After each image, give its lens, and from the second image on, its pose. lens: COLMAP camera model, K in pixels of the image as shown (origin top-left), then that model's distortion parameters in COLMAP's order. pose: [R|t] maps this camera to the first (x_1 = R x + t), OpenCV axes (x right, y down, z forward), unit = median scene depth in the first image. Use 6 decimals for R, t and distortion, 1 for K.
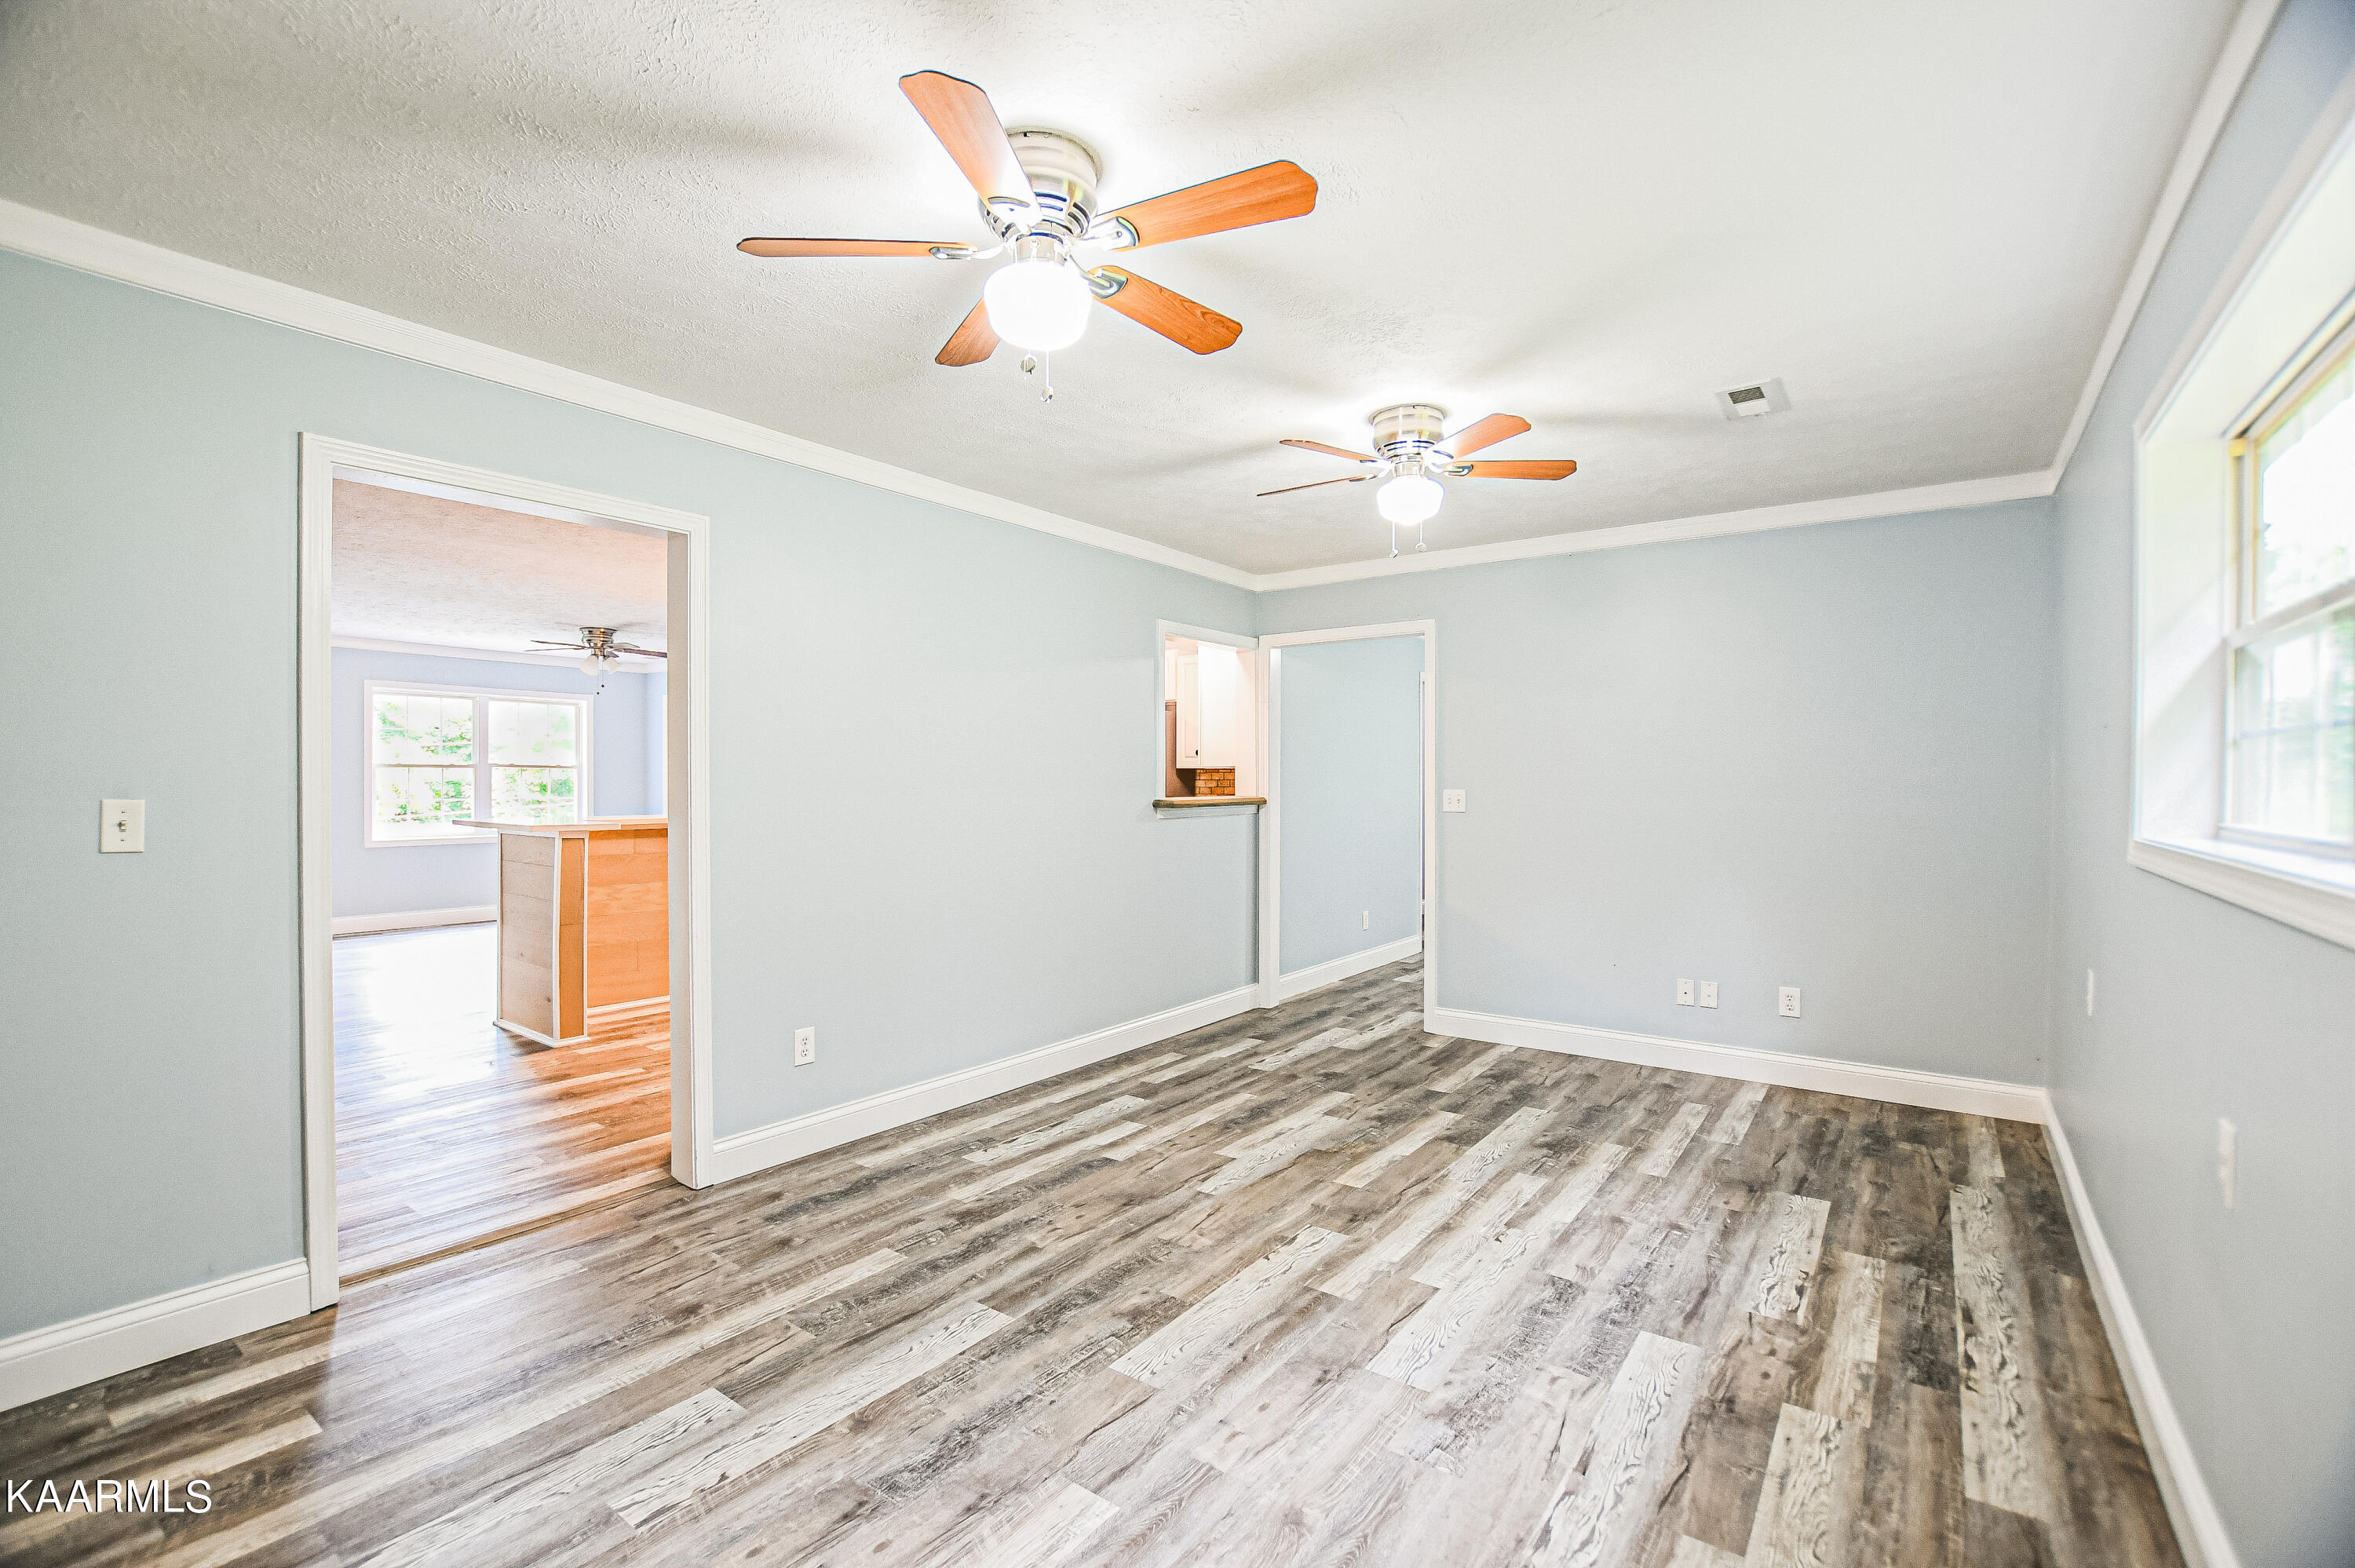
lens RADIAL K [[1045.7, 0, 1177.5], [0, 1045.7, 784.0], [0, 0, 1]] dist [0.000760, 0.000335]
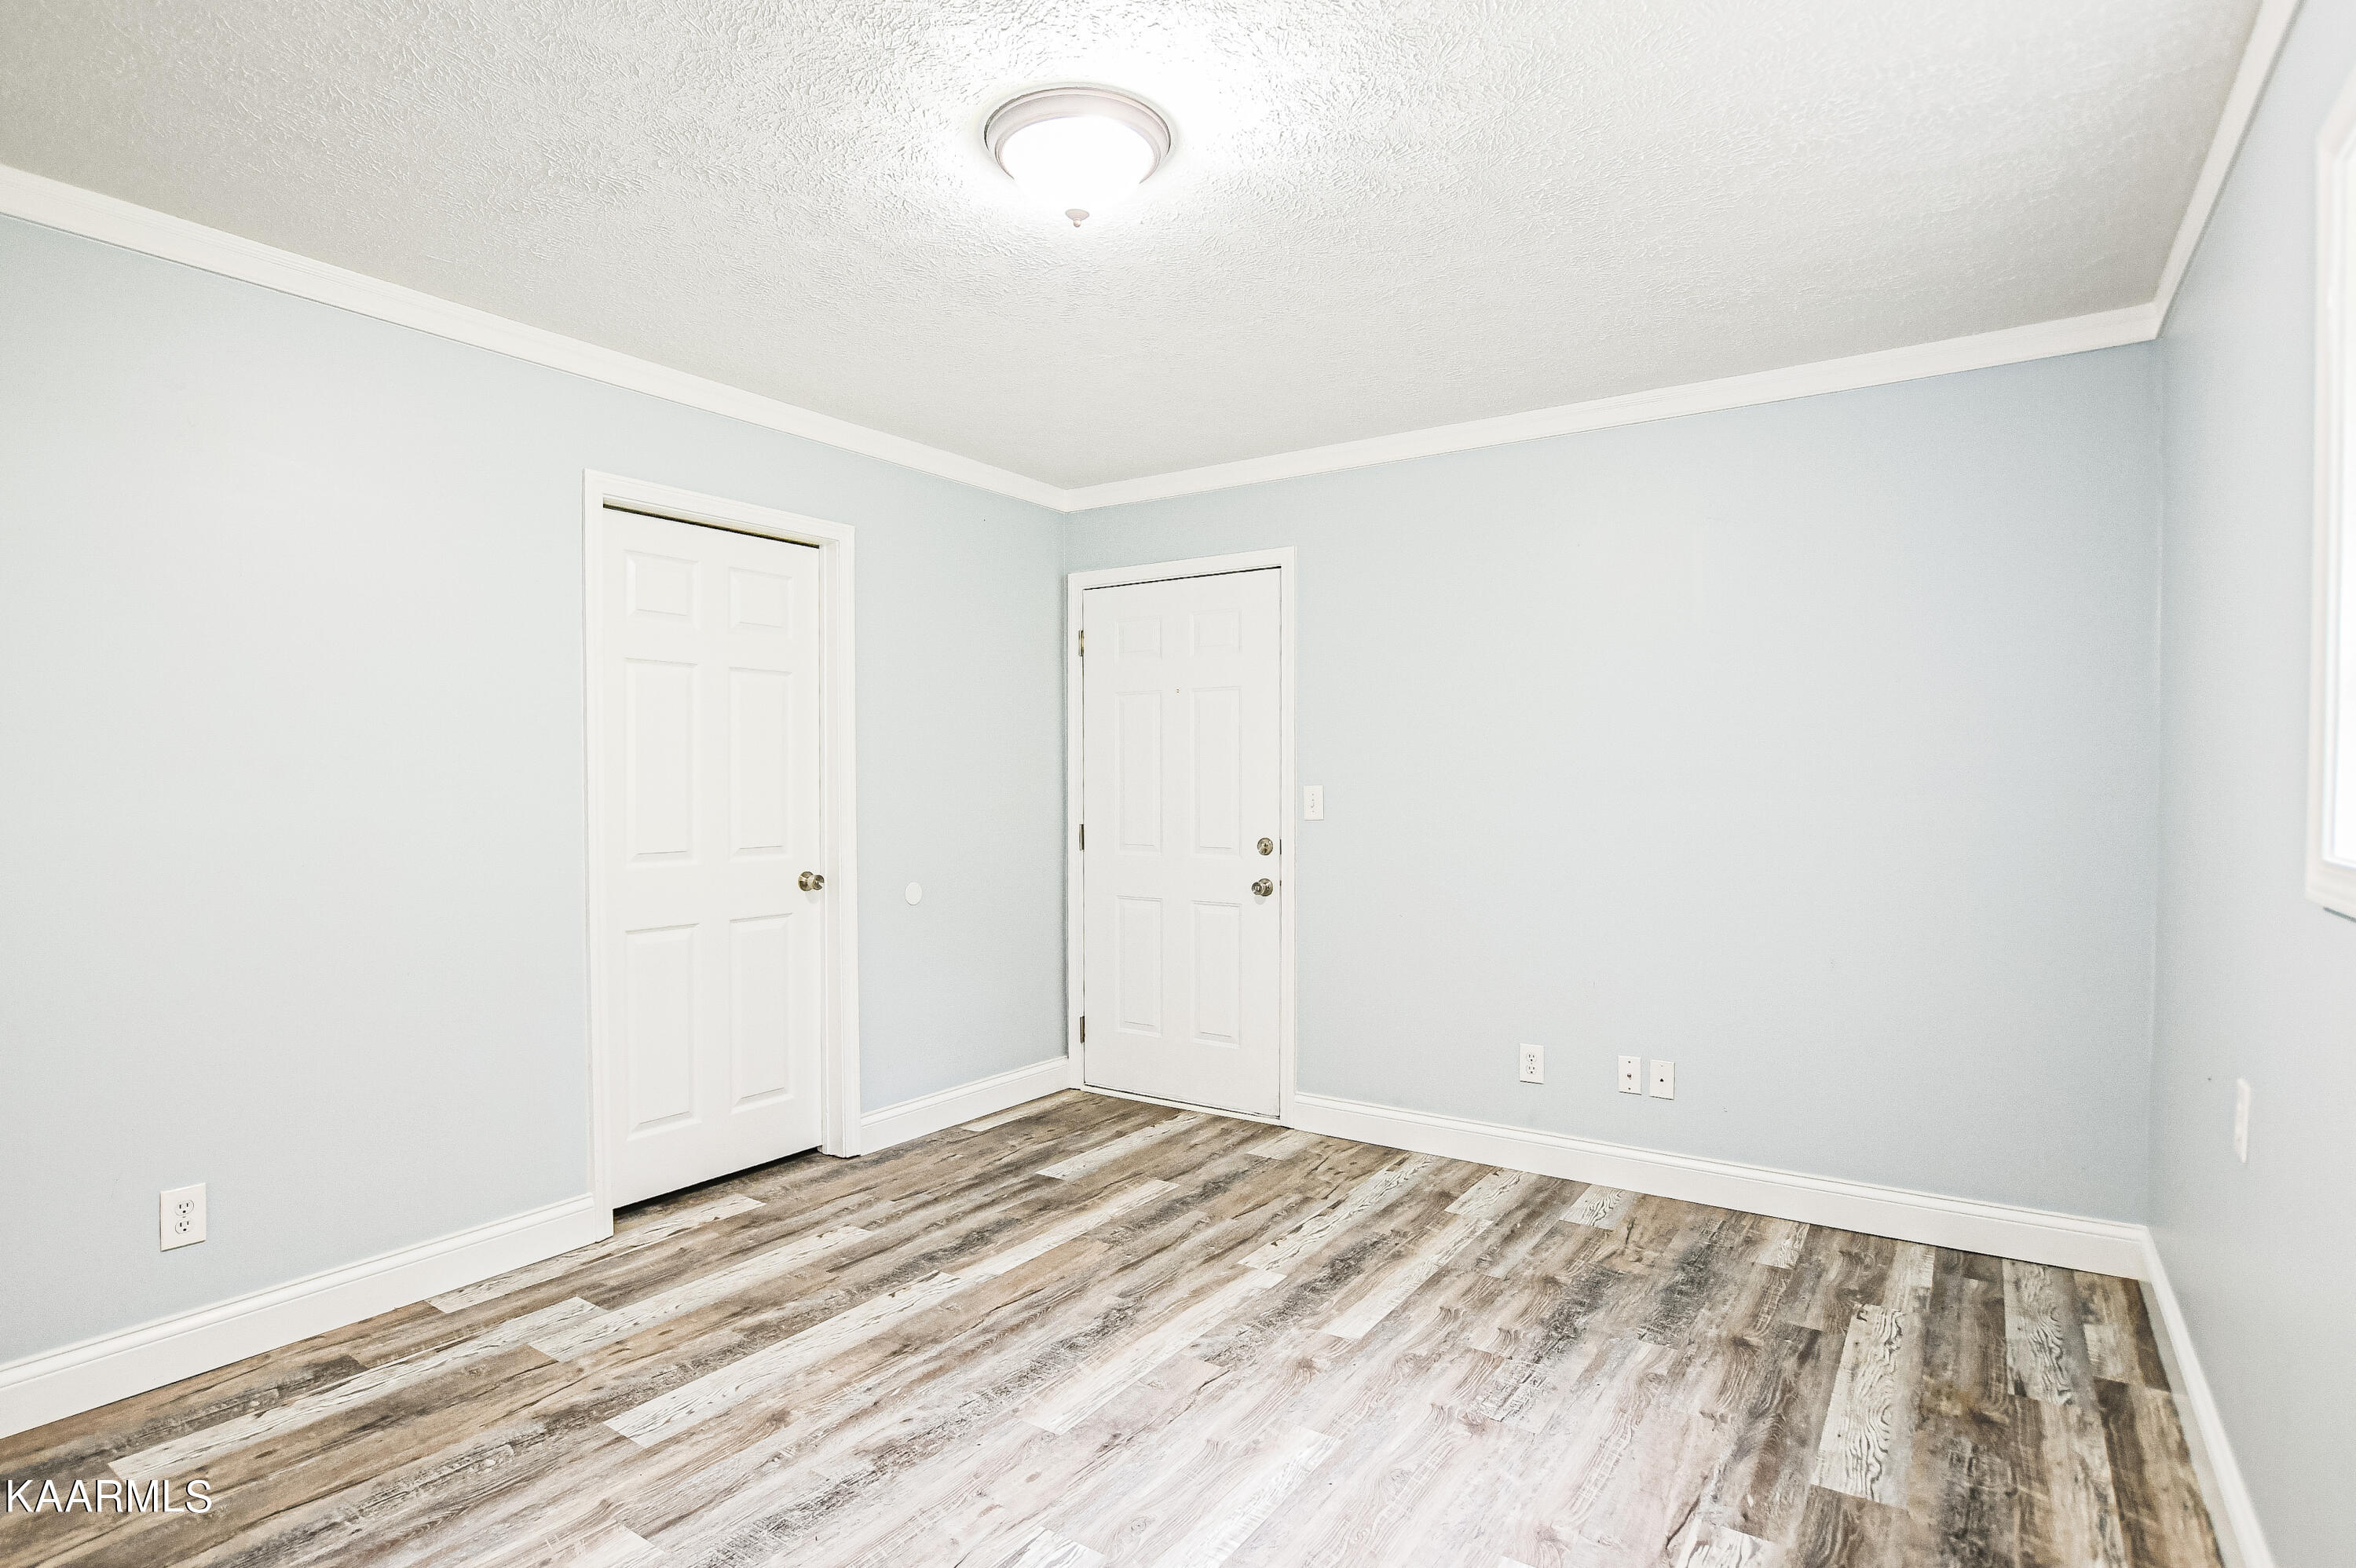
lens RADIAL K [[1171.6, 0, 1178.0], [0, 1171.6, 784.0], [0, 0, 1]] dist [-0.002732, -0.000999]
pose [[0.999706, -0.007228, 0.023151, 0.133974], [0.007079, 0.999954, 0.006513, 0.000883], [-0.023197, -0.006347, 0.999711, 0.185815]]
